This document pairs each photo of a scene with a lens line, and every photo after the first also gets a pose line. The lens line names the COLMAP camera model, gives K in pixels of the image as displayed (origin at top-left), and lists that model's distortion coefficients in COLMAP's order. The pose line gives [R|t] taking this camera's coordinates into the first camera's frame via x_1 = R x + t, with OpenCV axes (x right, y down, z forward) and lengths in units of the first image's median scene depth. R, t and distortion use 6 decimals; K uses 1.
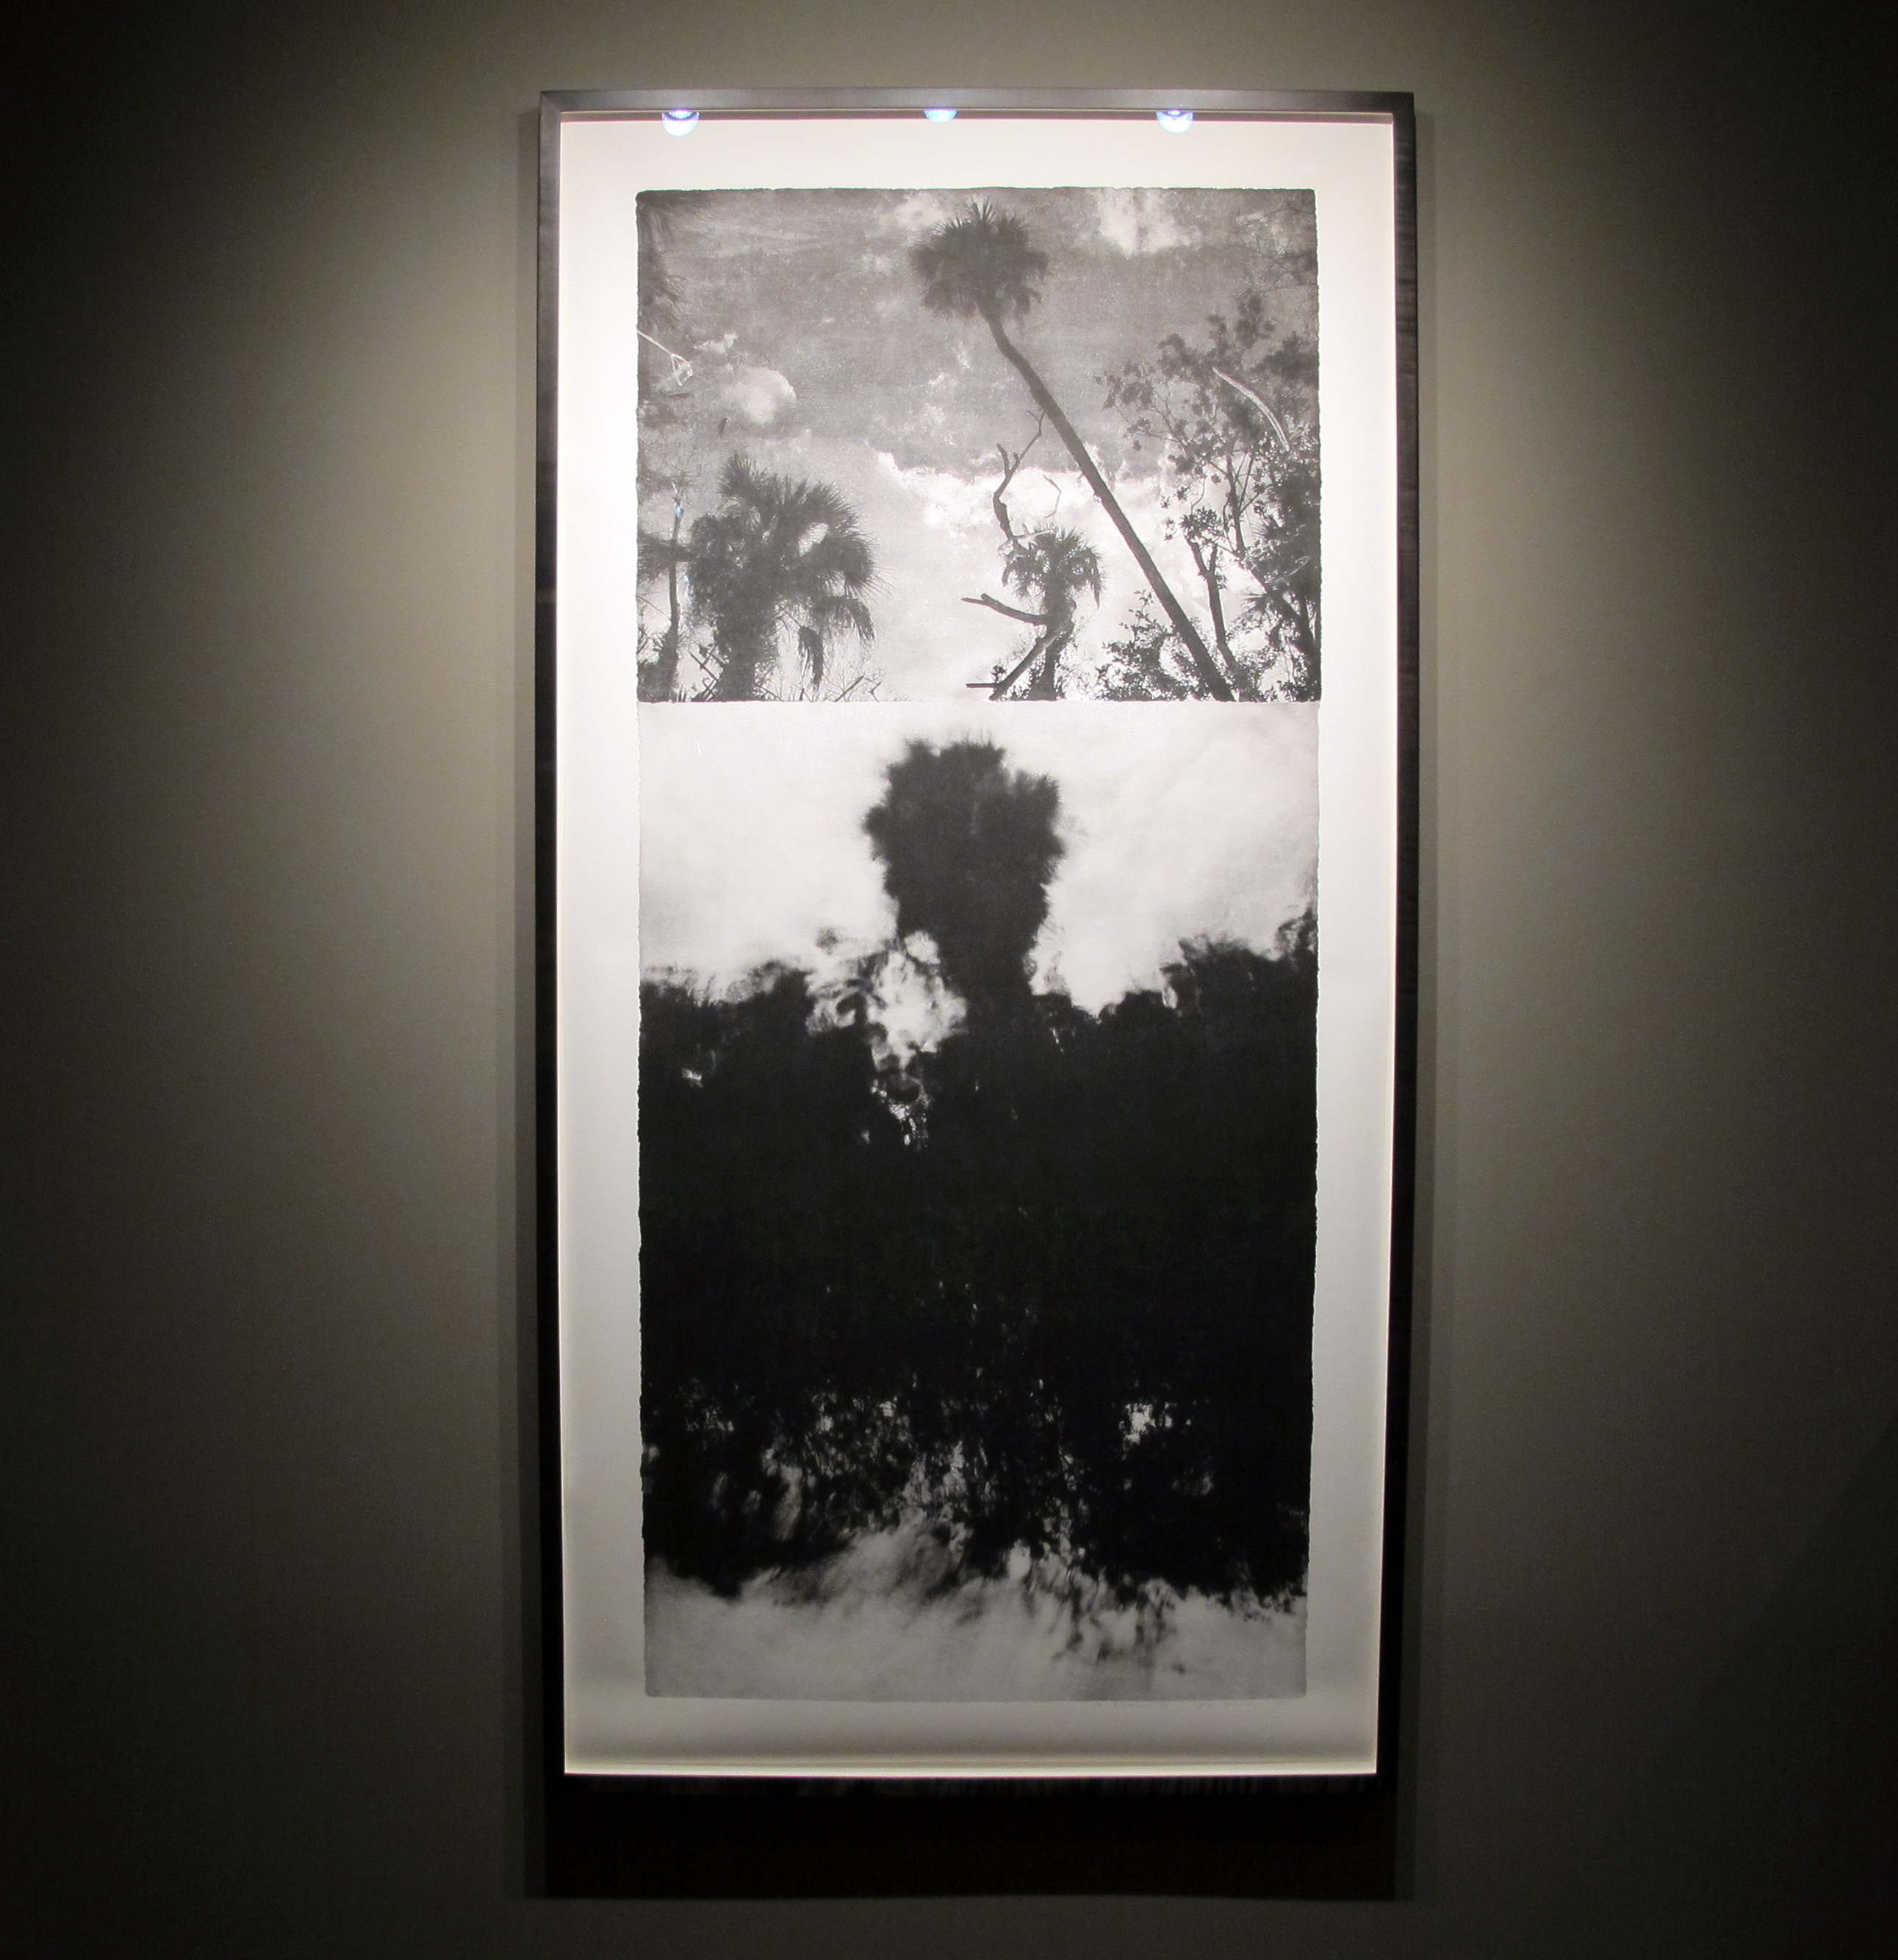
lens RADIAL K [[1956.5, 0, 948.1], [0, 1956.5, 990.7], [0, 0, 1]] dist [-0.061909, 0.017106]
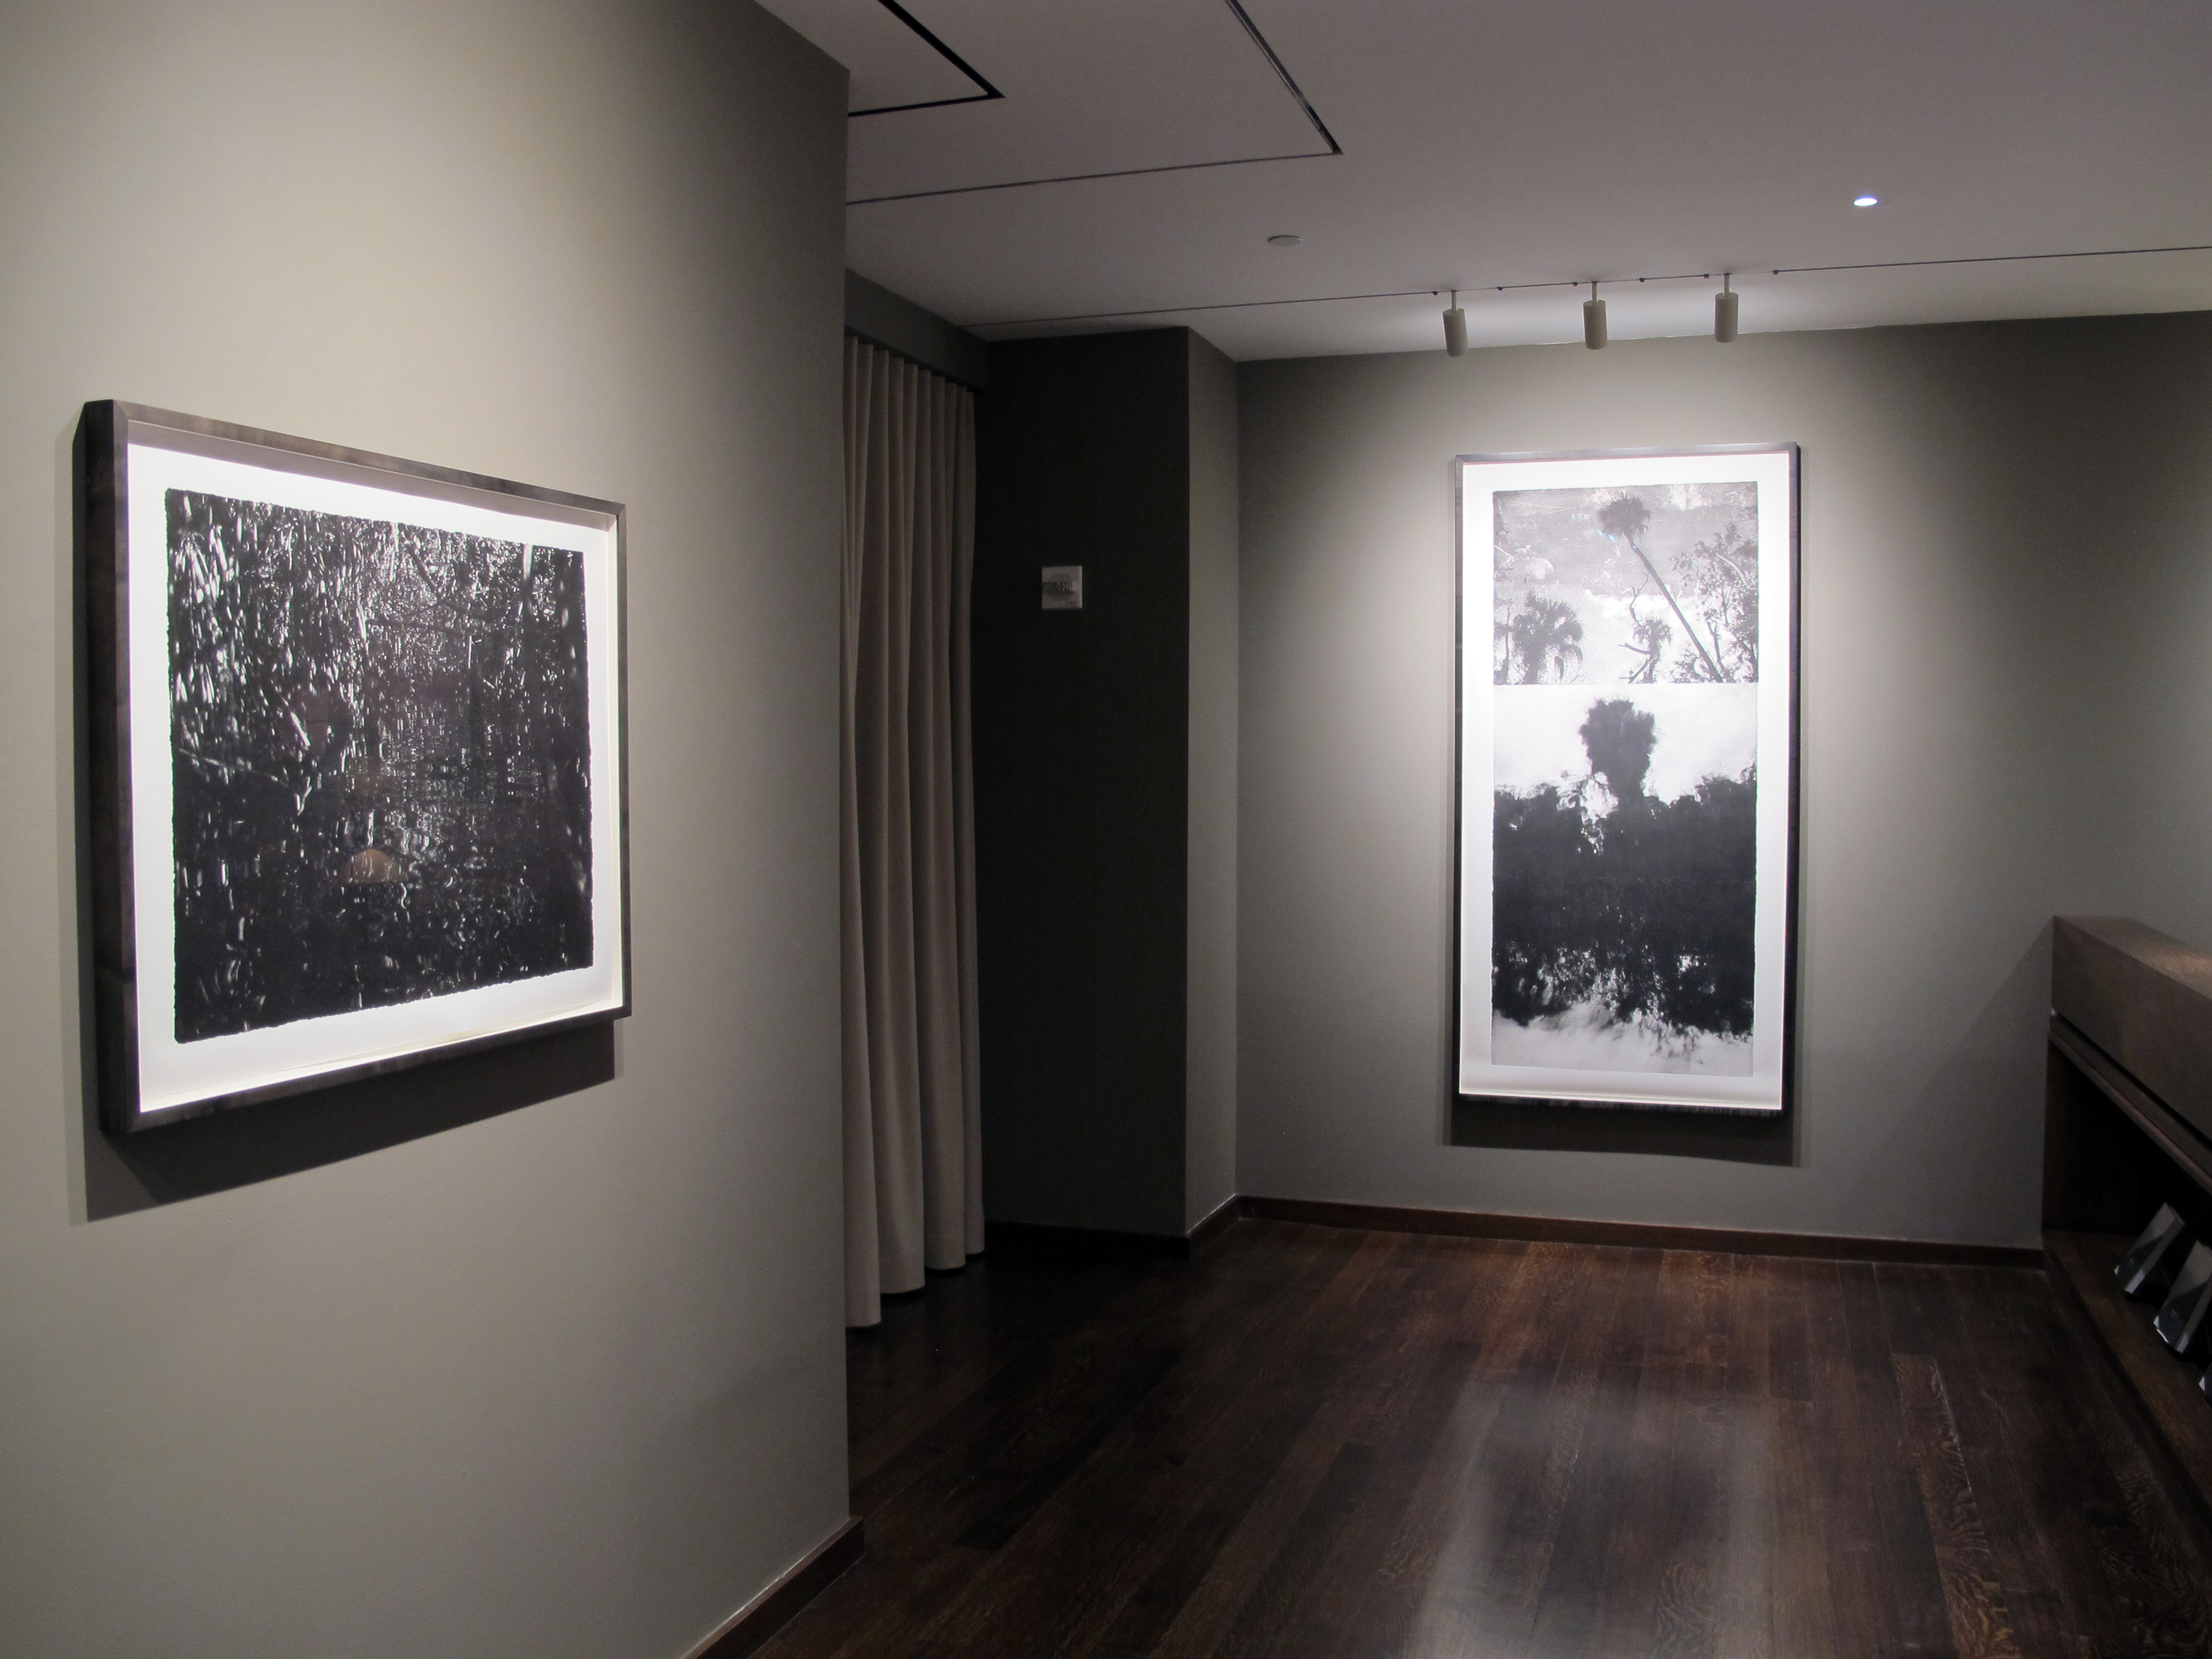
lens RADIAL K [[1864.3, 0, 1105.3], [0, 1864.3, 821.7], [0, 0, 1]] dist [-0.139641, 0.094664]
pose [[0.935705, 0.011418, -0.352599, 0.237871], [-0.005757, 0.999837, 0.017101, -0.002117], [0.352737, -0.013972, 0.935618, -1.550504]]
